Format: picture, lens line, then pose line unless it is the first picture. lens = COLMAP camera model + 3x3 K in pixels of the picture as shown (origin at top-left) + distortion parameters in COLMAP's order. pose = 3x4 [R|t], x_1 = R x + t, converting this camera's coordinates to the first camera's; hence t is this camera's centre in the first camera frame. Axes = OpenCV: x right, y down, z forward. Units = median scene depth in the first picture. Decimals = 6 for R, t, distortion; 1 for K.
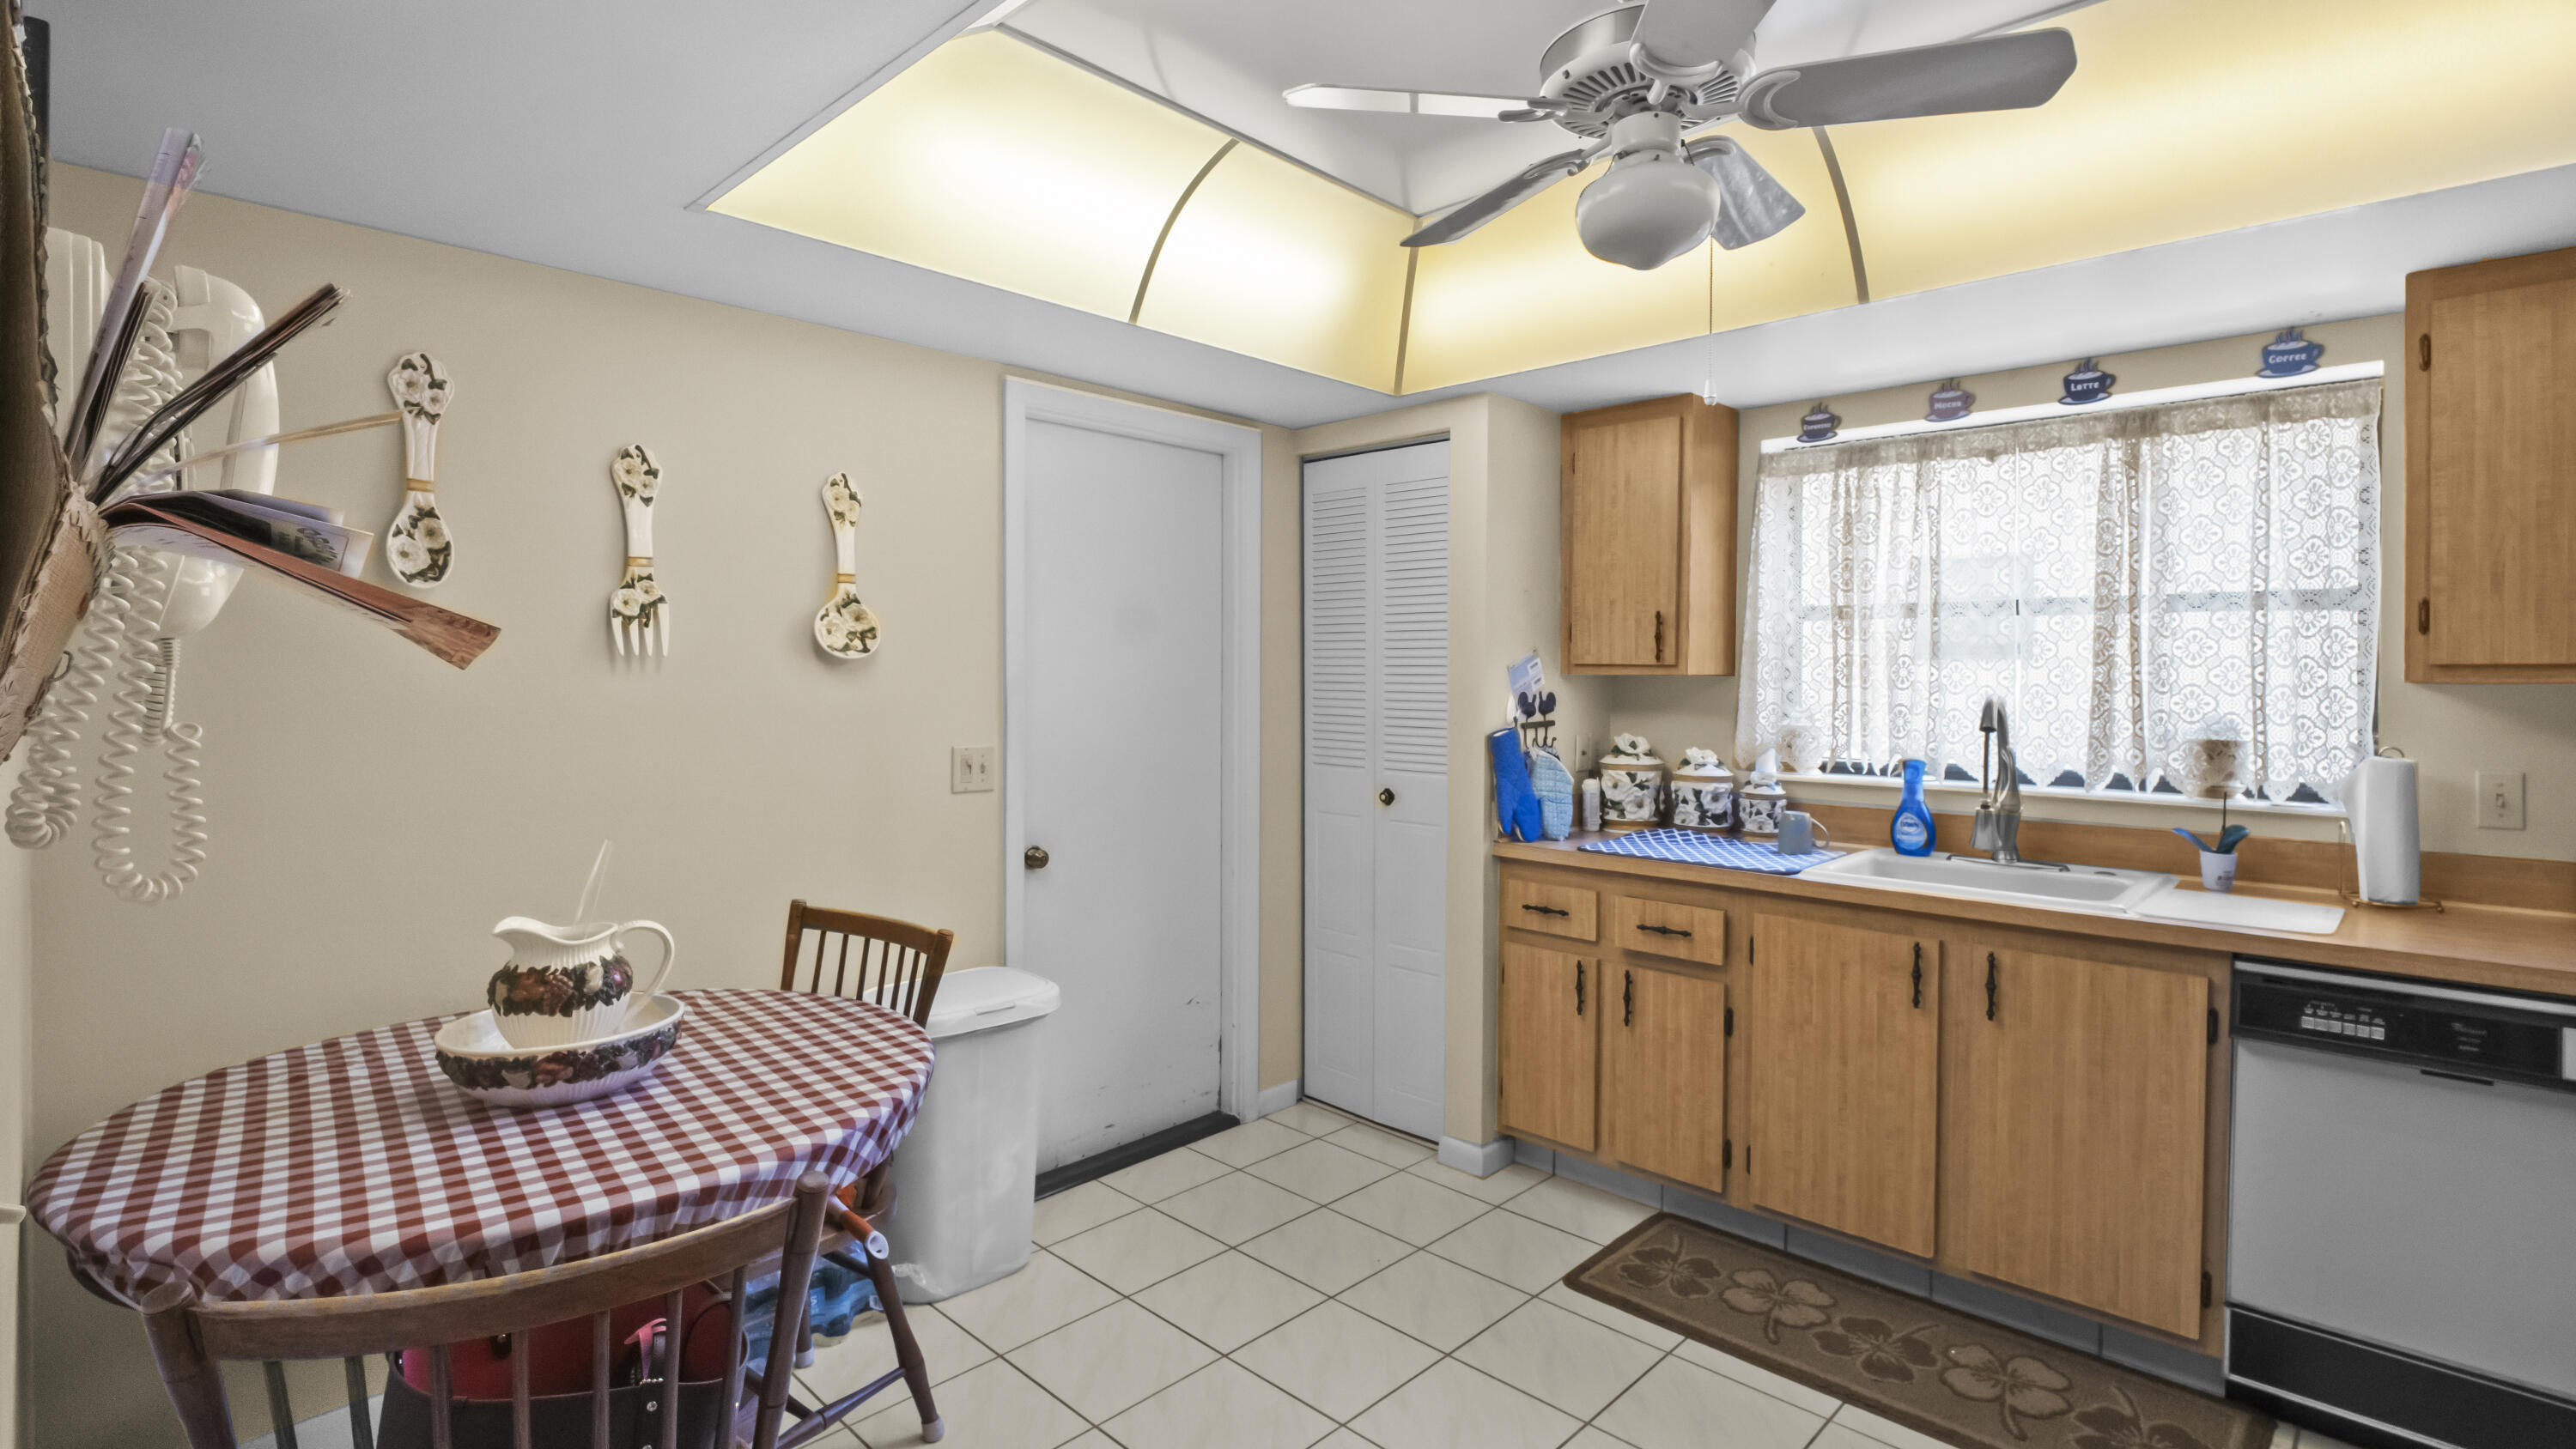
lens RADIAL K [[1219.6, 0, 1290.0], [0, 1219.6, 712.0], [0, 0, 1]] dist [-0.003096, -0.000419]
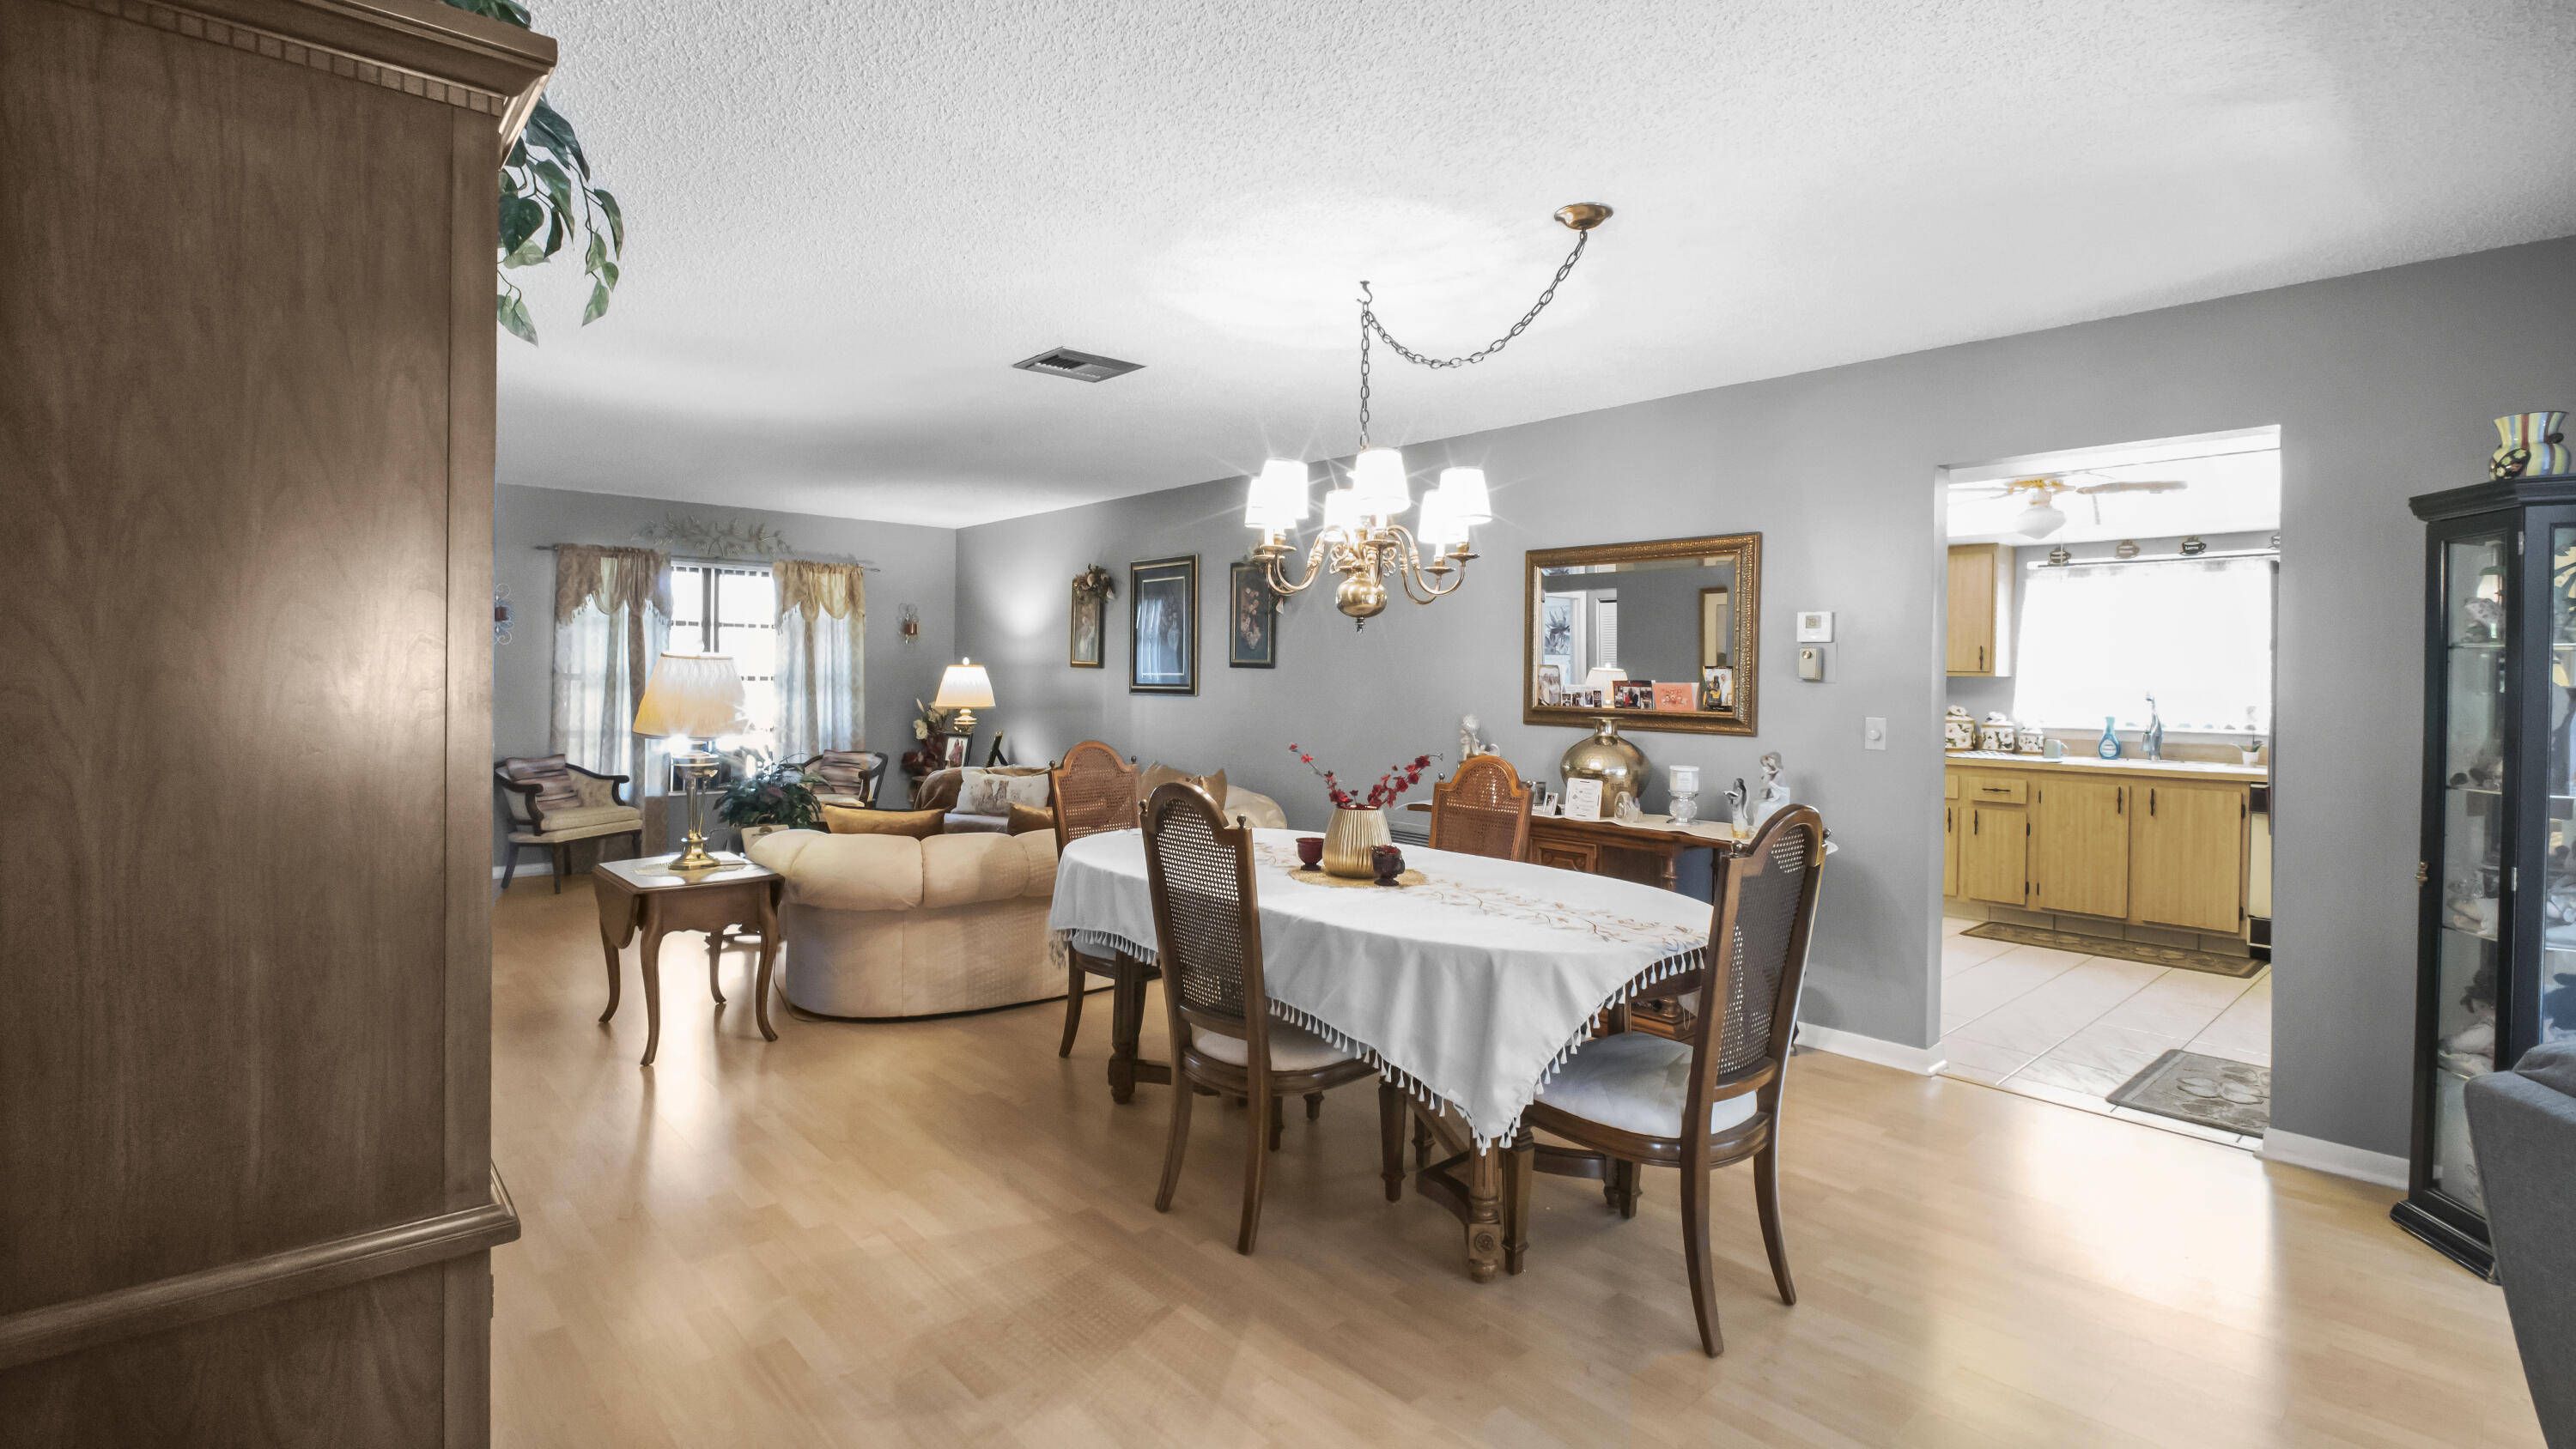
lens RADIAL K [[1219.6, 0, 1285.6], [0, 1219.6, 708.2], [0, 0, 1]] dist [-0.003096, -0.000419]
pose [[0.998234, 0.007076, -0.058977, -0.885206], [-0.007705, 0.999916, -0.010449, 0.063773], [0.058898, 0.010885, 0.998205, -1.343559]]
